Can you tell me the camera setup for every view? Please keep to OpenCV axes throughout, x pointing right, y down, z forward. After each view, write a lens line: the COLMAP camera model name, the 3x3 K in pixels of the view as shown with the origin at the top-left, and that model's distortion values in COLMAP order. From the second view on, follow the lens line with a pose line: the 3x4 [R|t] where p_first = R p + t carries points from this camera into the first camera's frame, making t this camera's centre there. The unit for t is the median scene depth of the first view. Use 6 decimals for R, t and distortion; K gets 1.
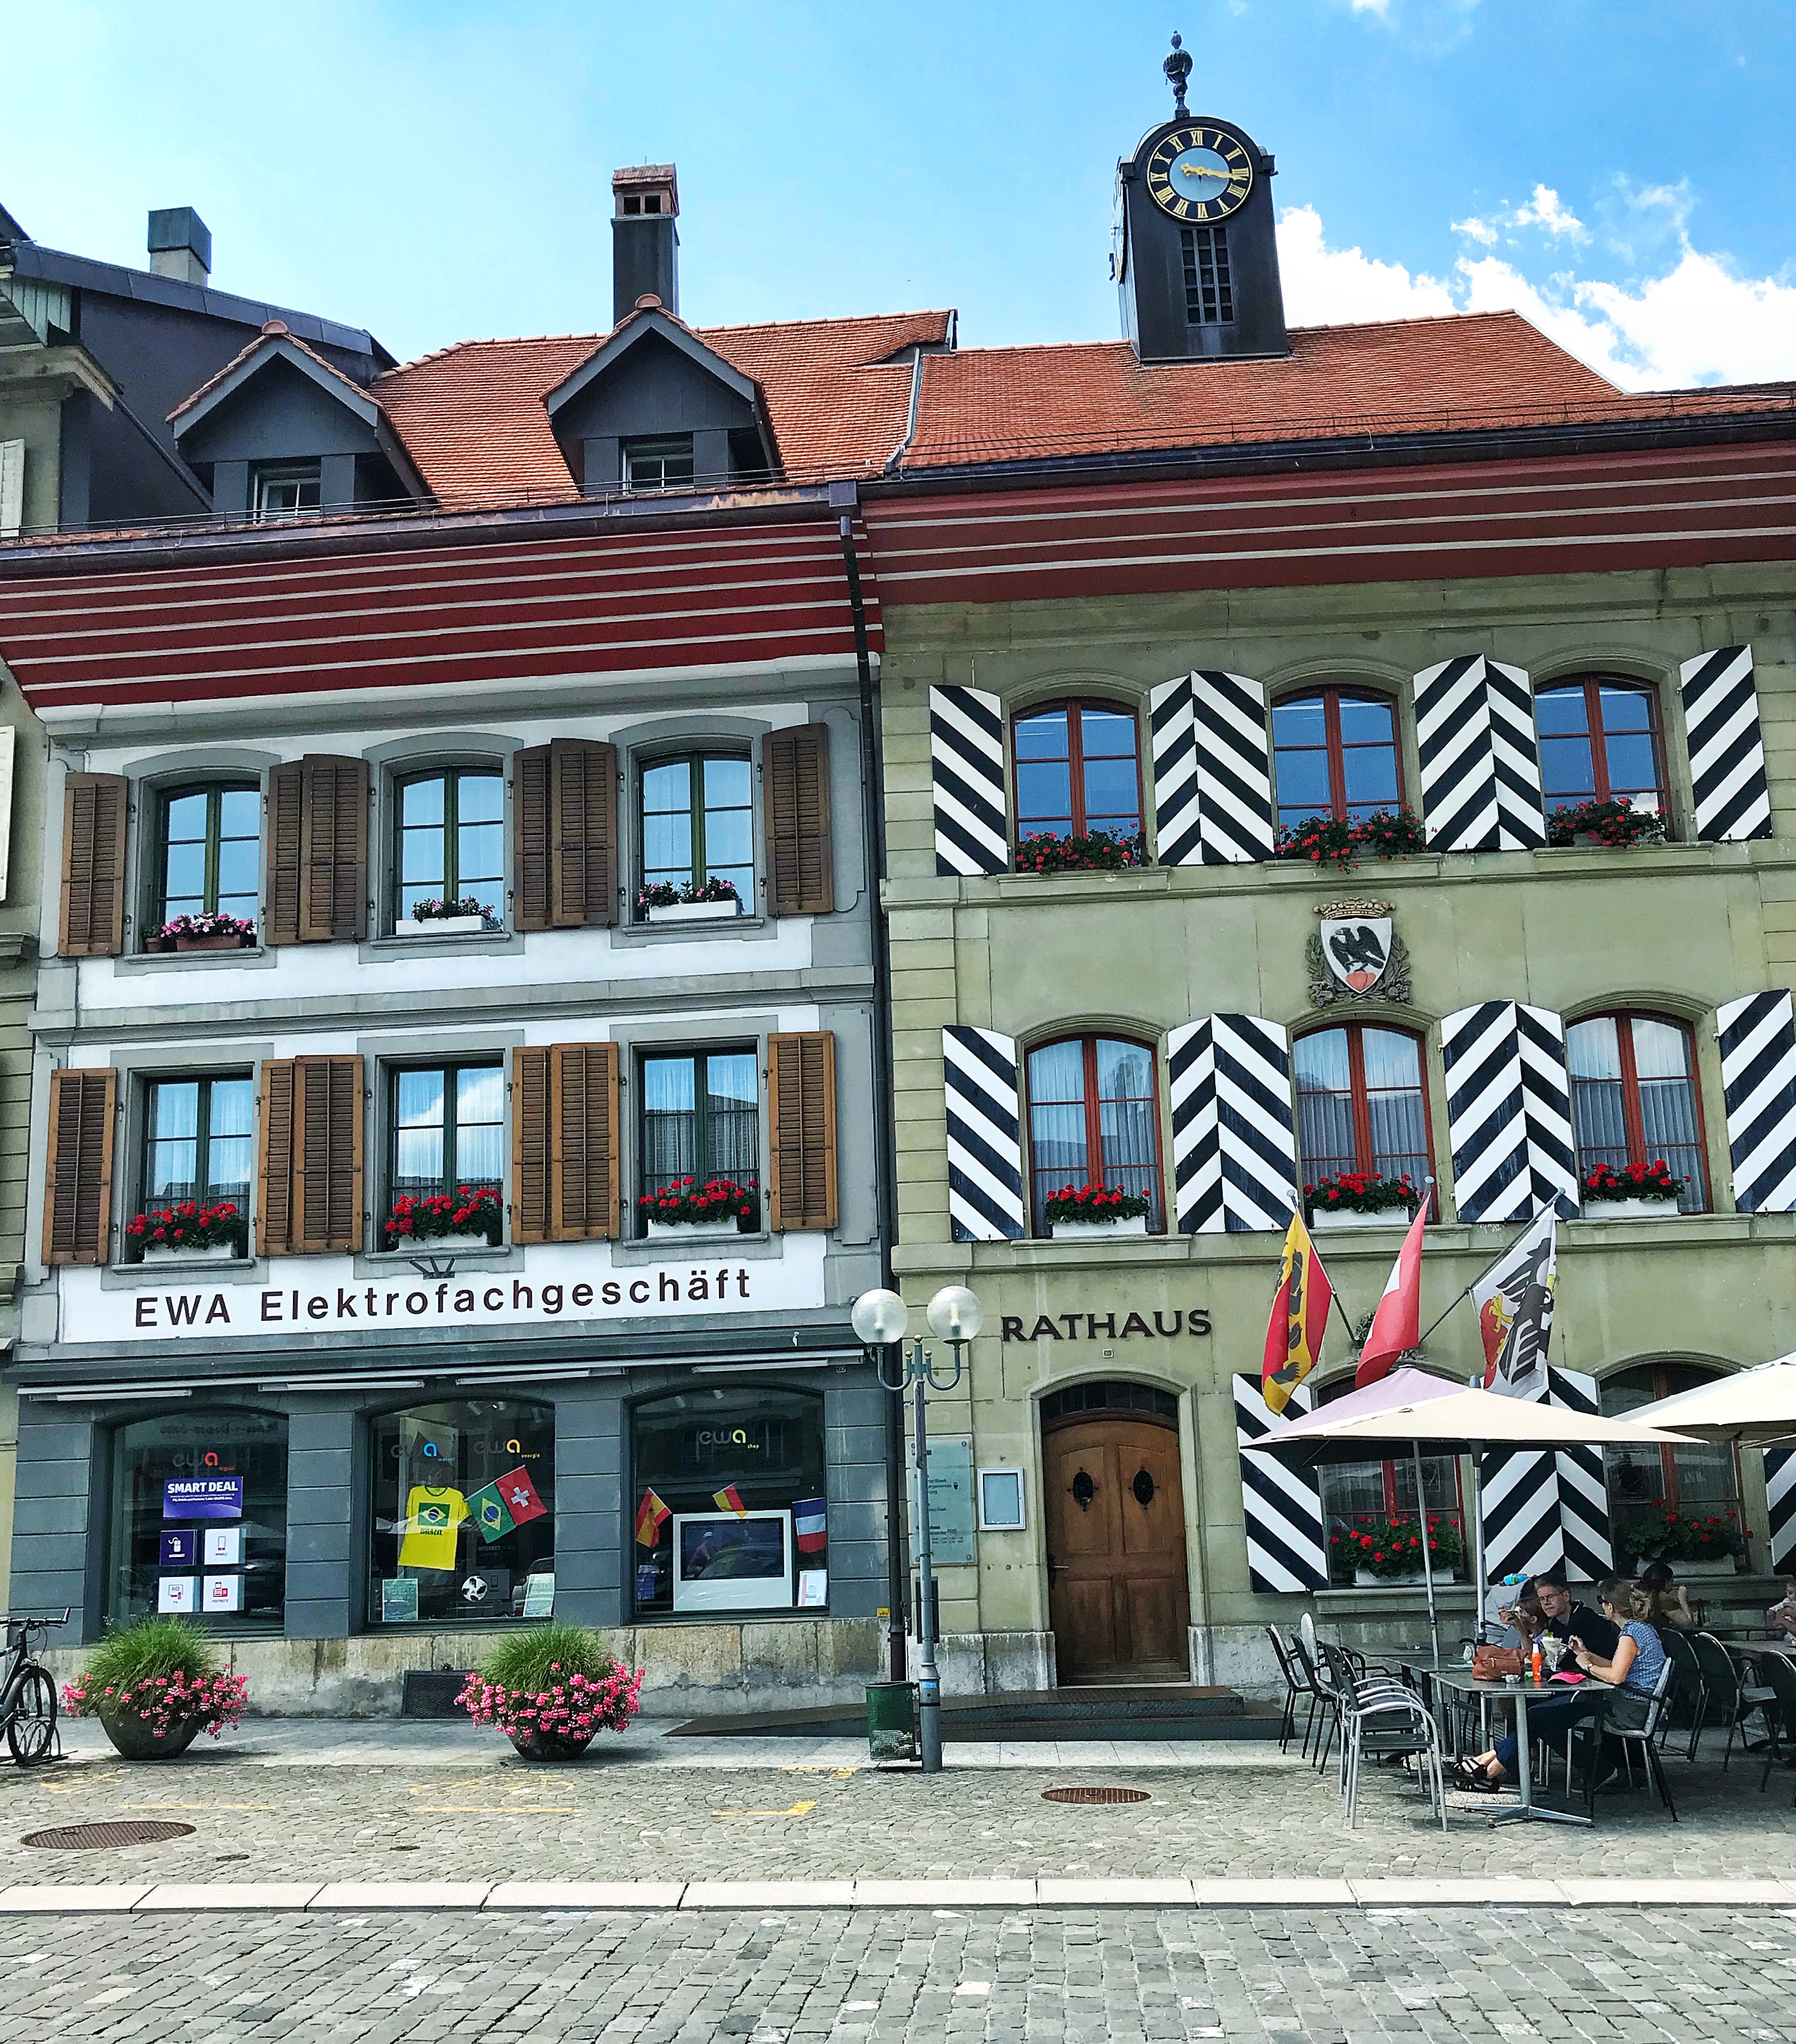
lens RADIAL K [[1953.9, 0, 899.9], [0, 1953.9, 1153.9], [0, 0, 1]] dist [0.004487, 0.019360]
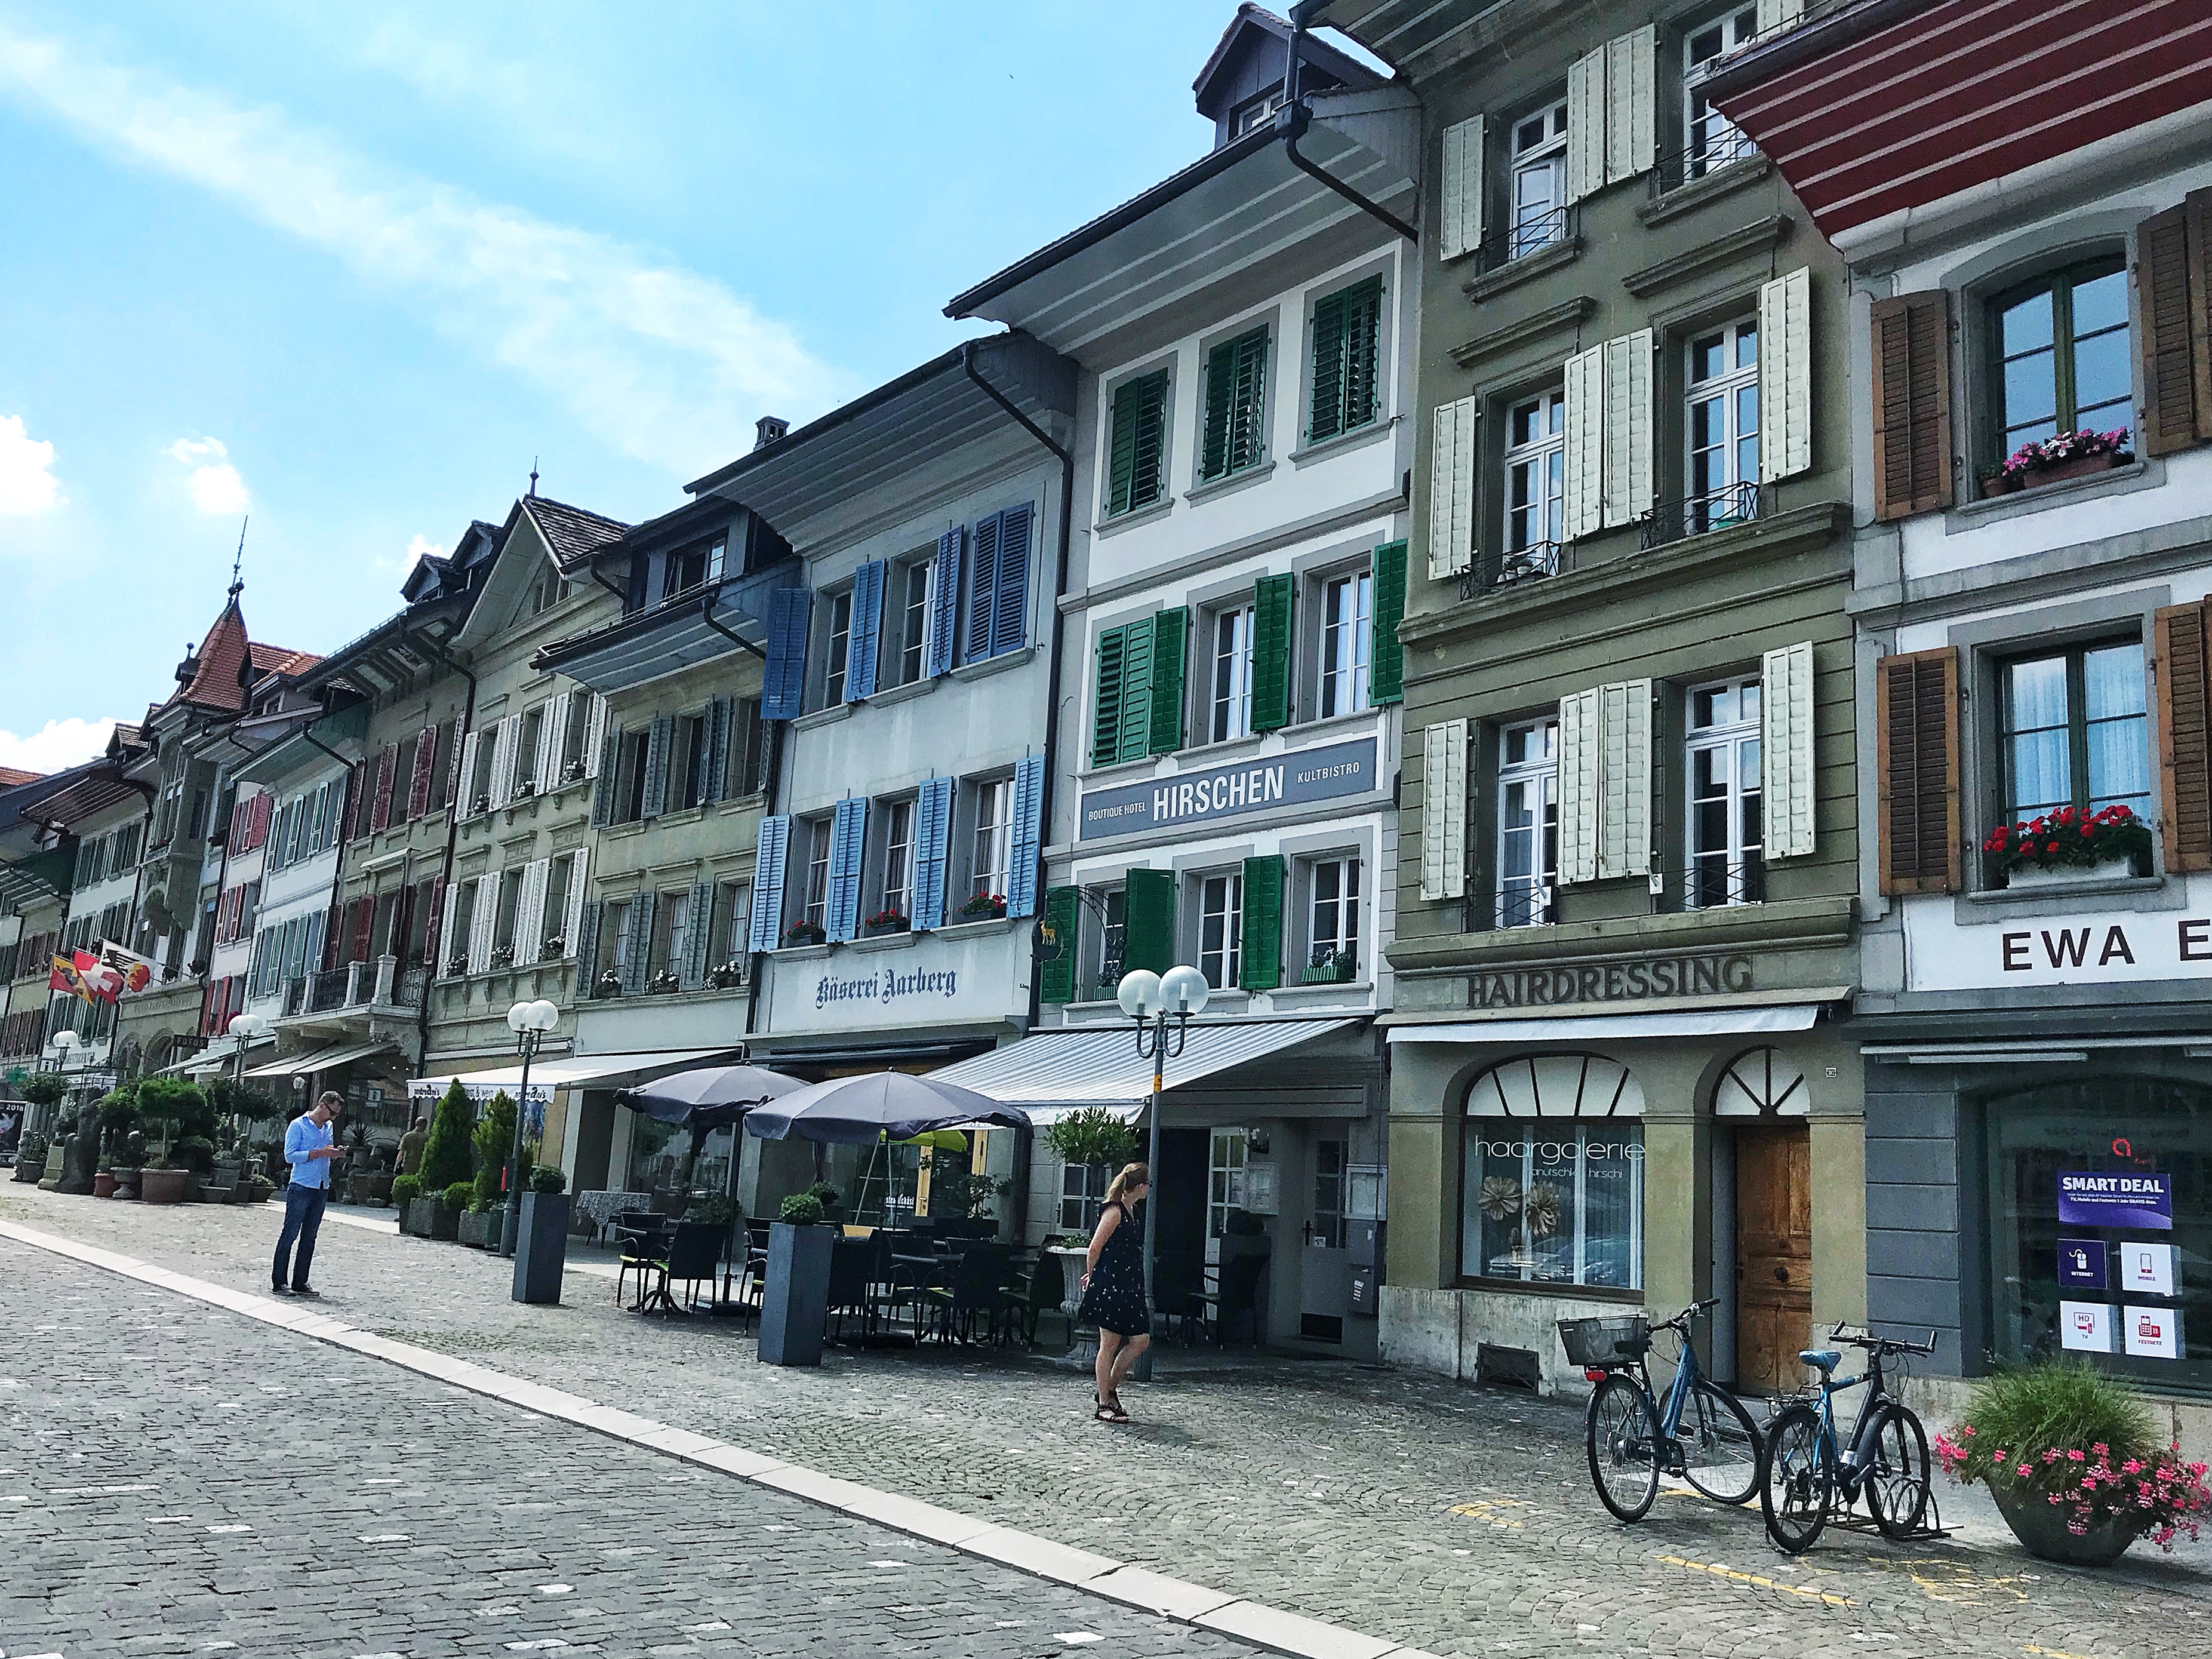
lens RADIAL K [[1936.3, 0, 1106.0], [0, 1936.3, 829.5], [0, 0, 1]] dist [-0.002778, 0.018675]
pose [[0.691919, -0.063726, -0.719157, -0.080938], [0.052891, 0.997895, -0.037538, 0.042193], [0.720035, -0.012064, 0.693833, 0.210843]]
